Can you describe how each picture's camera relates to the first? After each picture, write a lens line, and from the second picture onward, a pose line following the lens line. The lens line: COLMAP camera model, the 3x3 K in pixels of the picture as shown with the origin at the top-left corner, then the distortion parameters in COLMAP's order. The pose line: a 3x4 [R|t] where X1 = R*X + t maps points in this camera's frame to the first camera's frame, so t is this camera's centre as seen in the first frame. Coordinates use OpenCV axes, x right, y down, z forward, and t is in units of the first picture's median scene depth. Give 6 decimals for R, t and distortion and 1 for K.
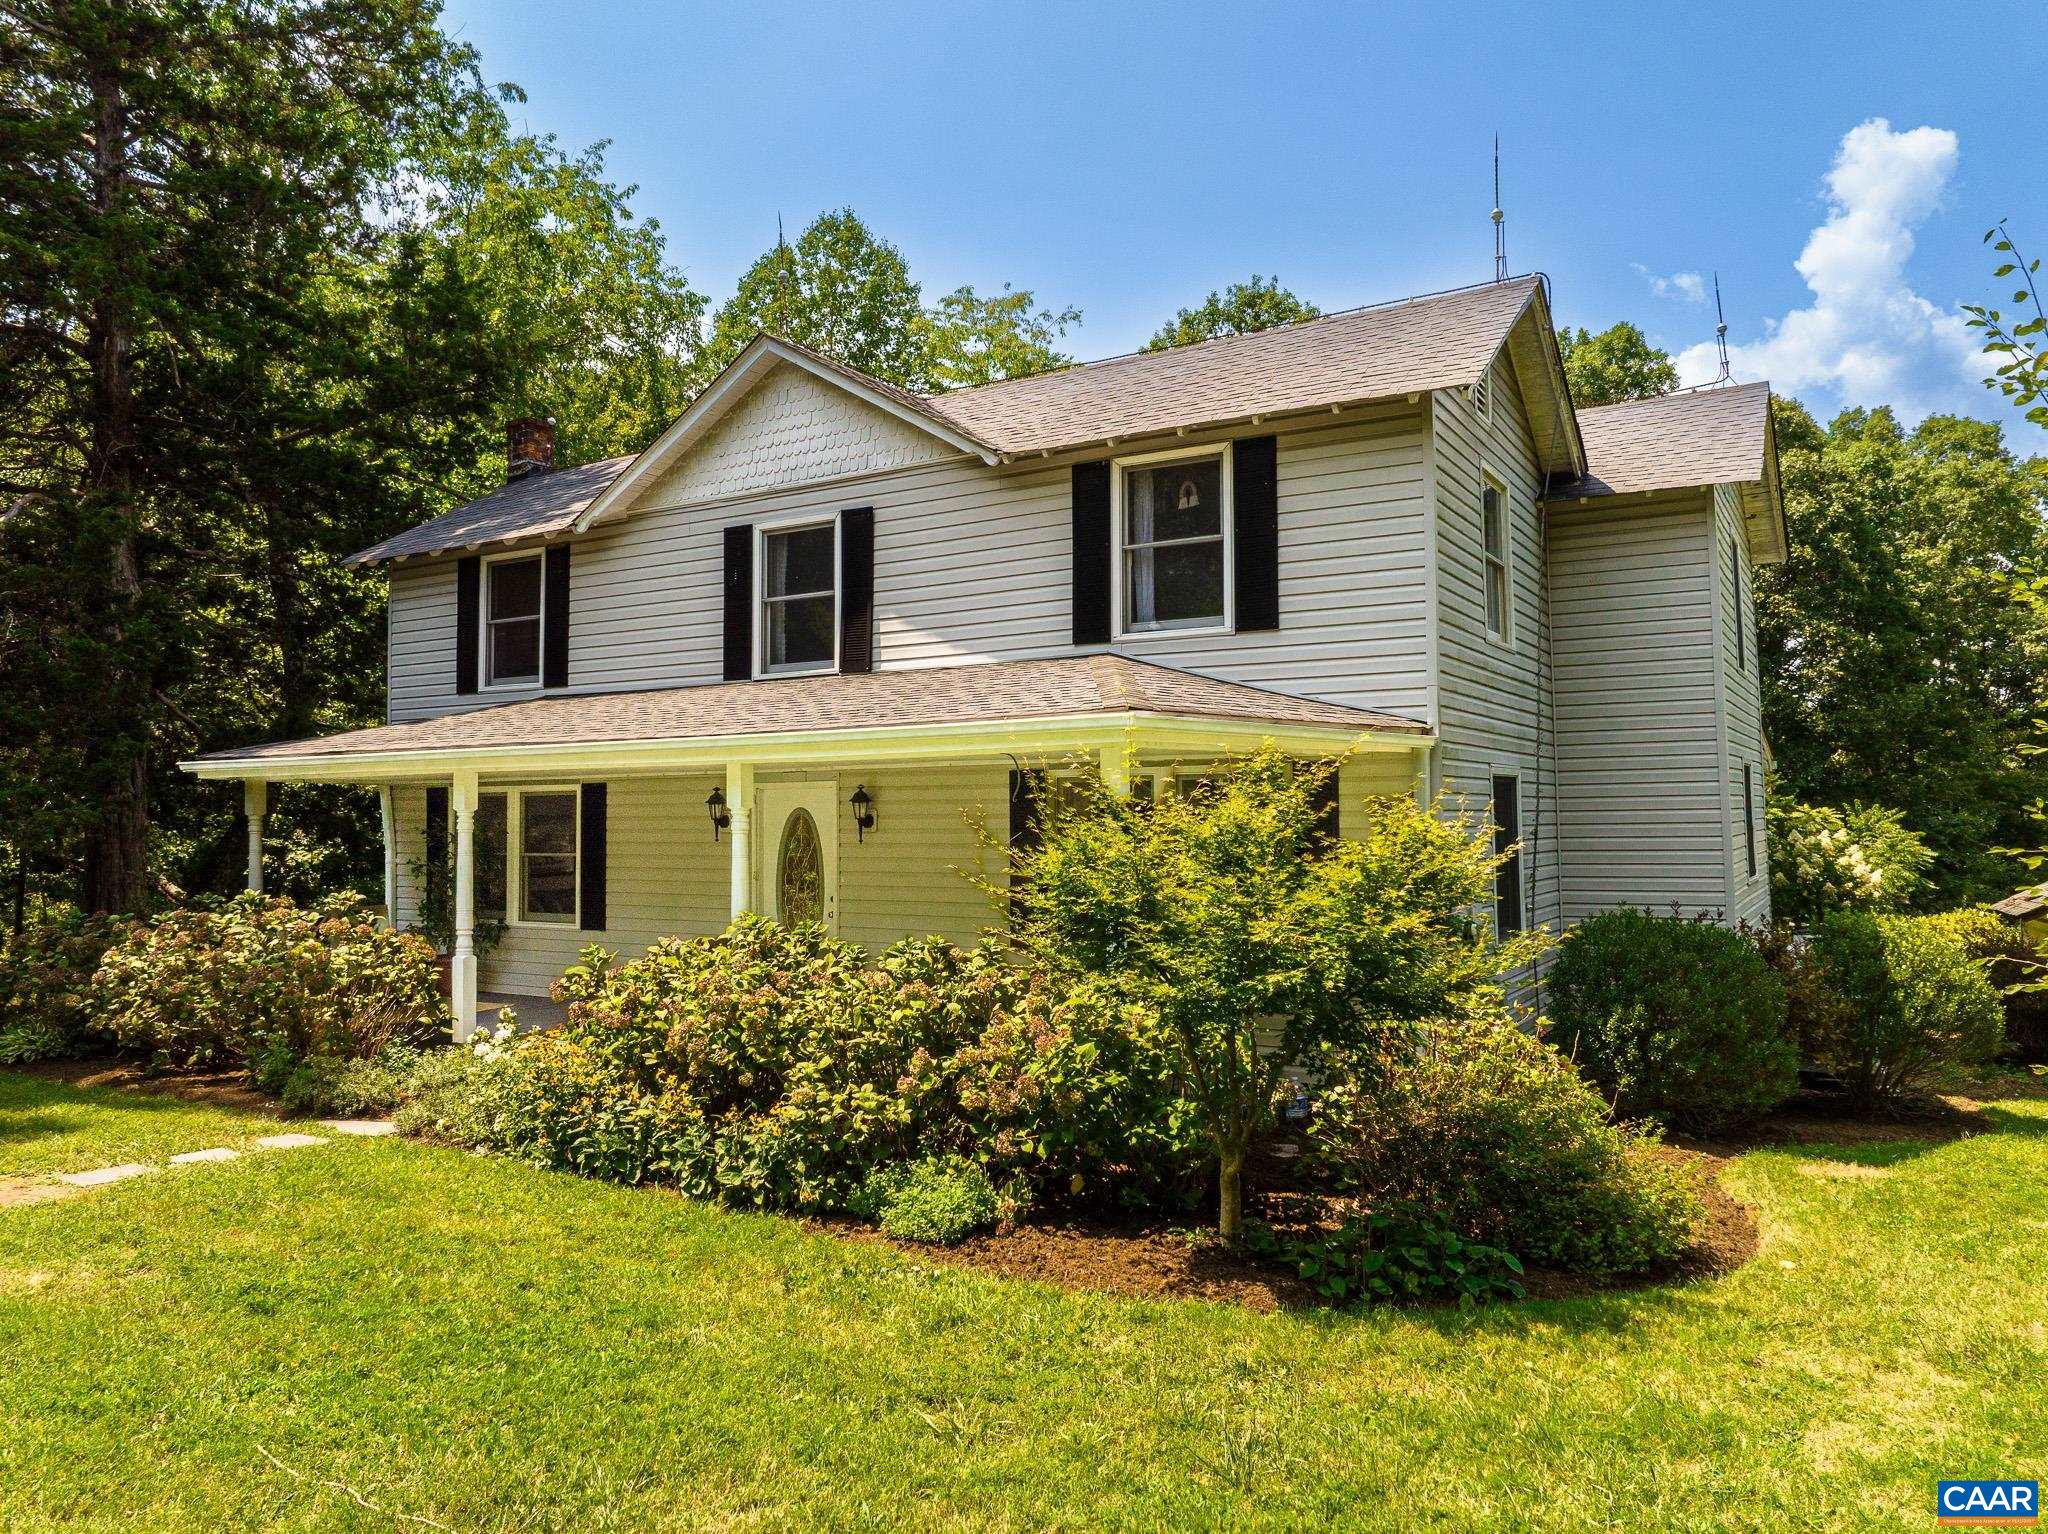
lens RADIAL K [[1420.4, 0, 1009.7], [0, 1420.4, 773.6], [0, 0, 1]] dist [-0.023515, -0.000145]
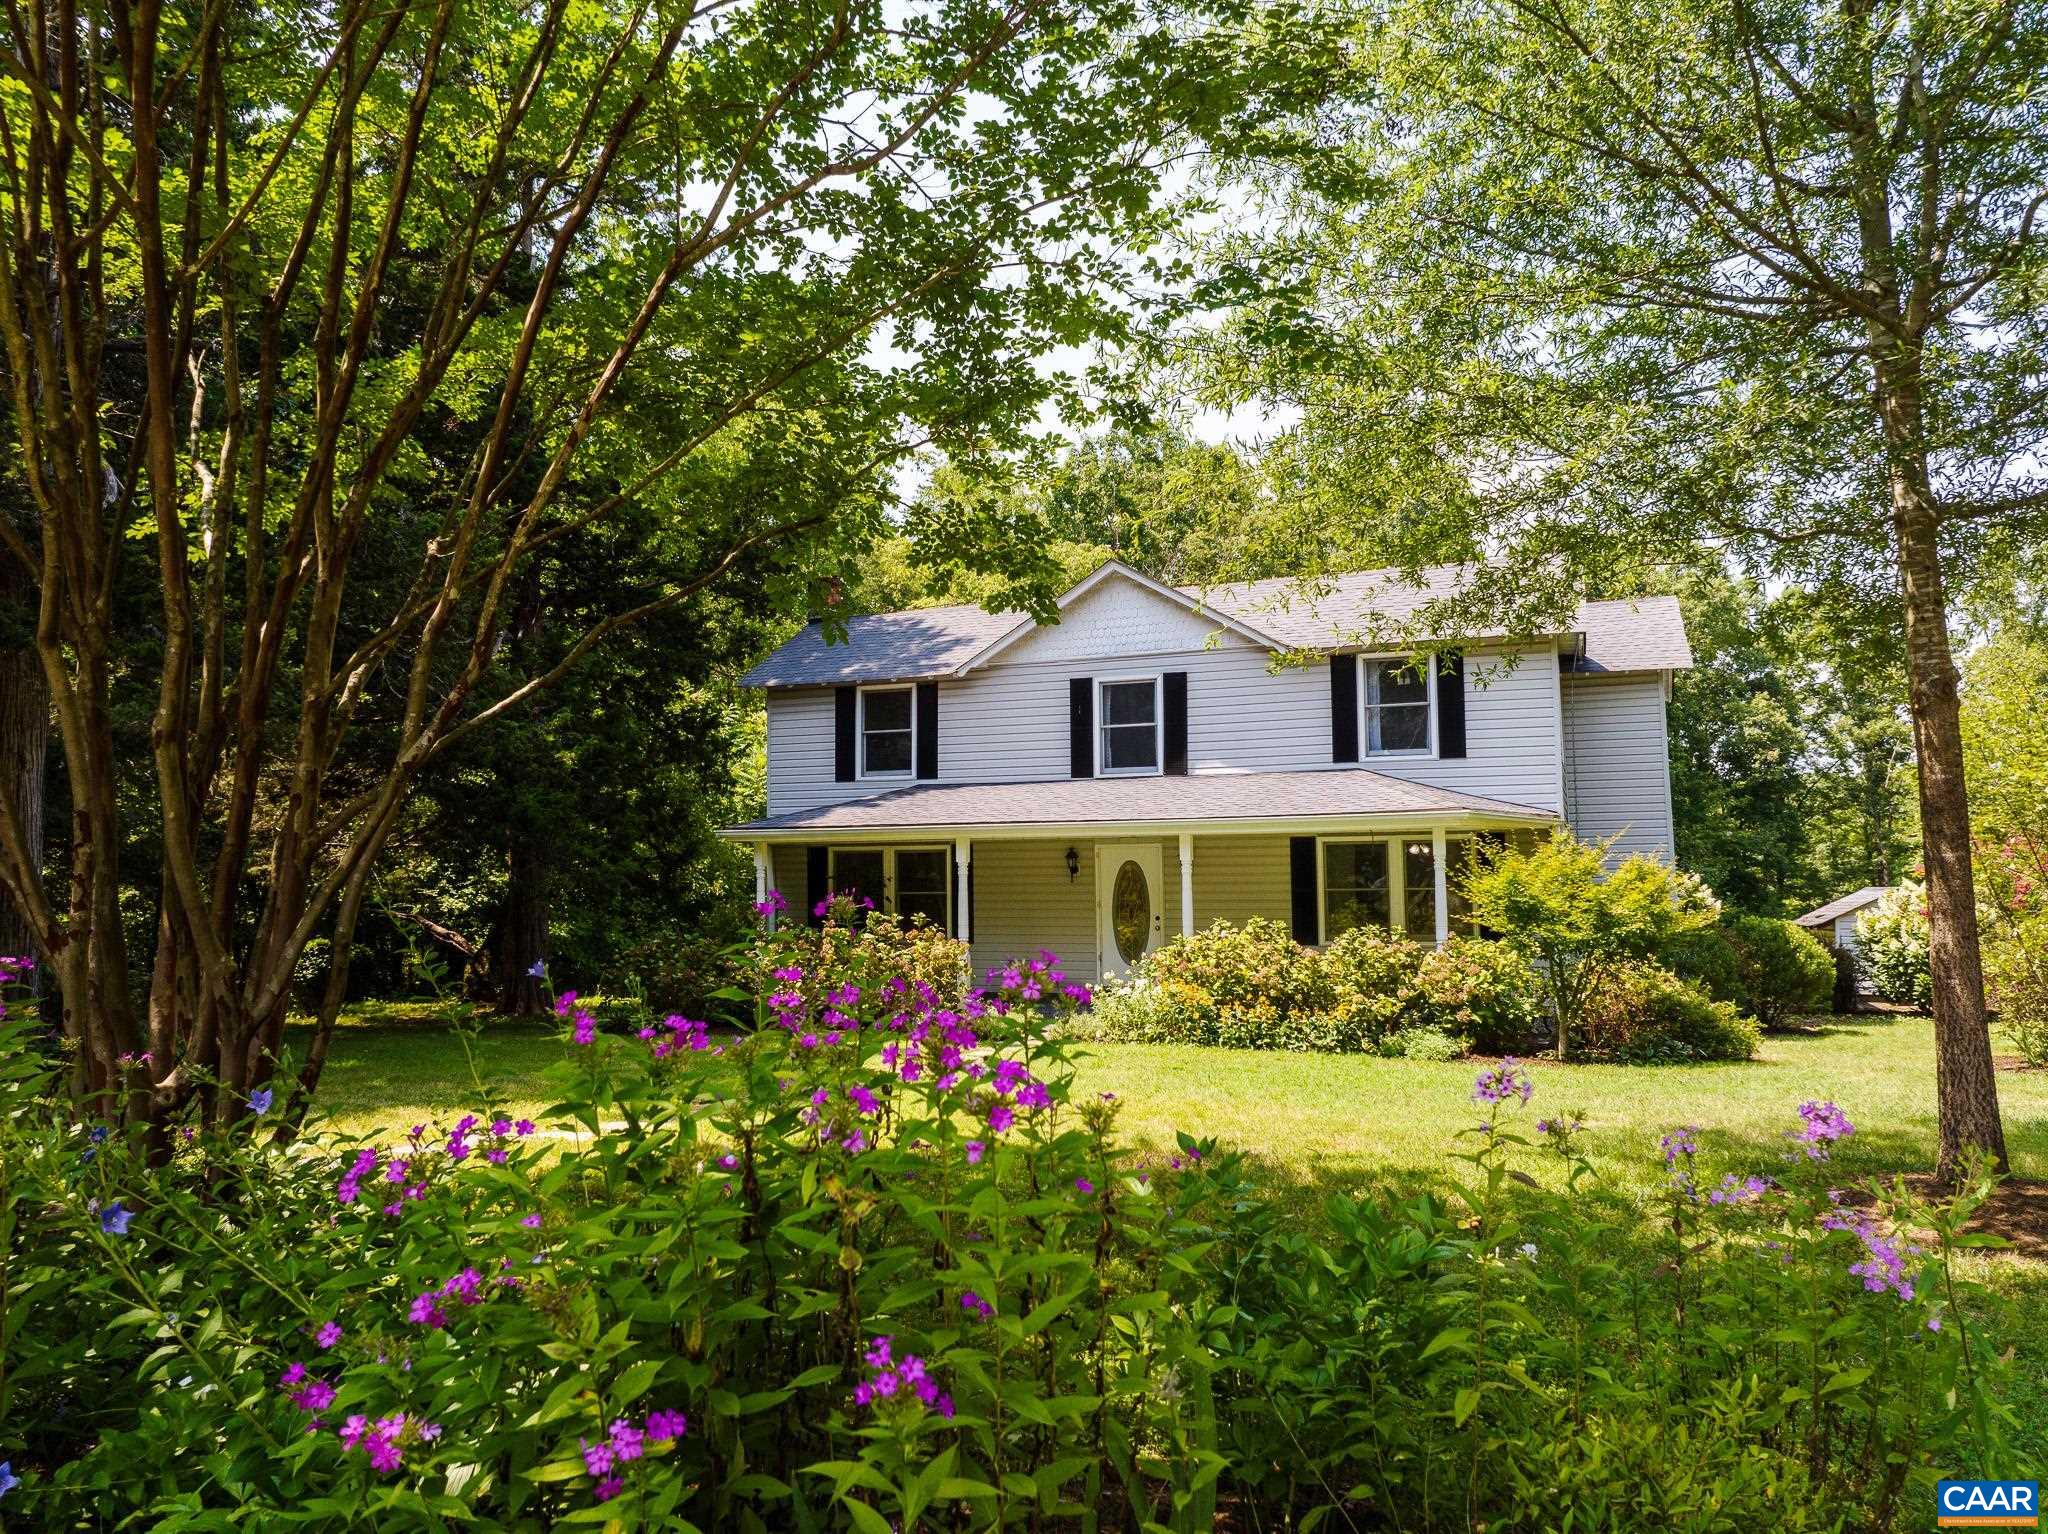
lens RADIAL K [[1420.4, 0, 1023.6], [0, 1420.4, 752.1], [0, 0, 1]] dist [-0.023515, -0.000145]
pose [[0.985396, 0.010307, 0.169967, -0.553270], [-0.000793, 0.998433, -0.055949, -0.007829], [-0.170277, 0.054997, 0.983860, -0.542265]]
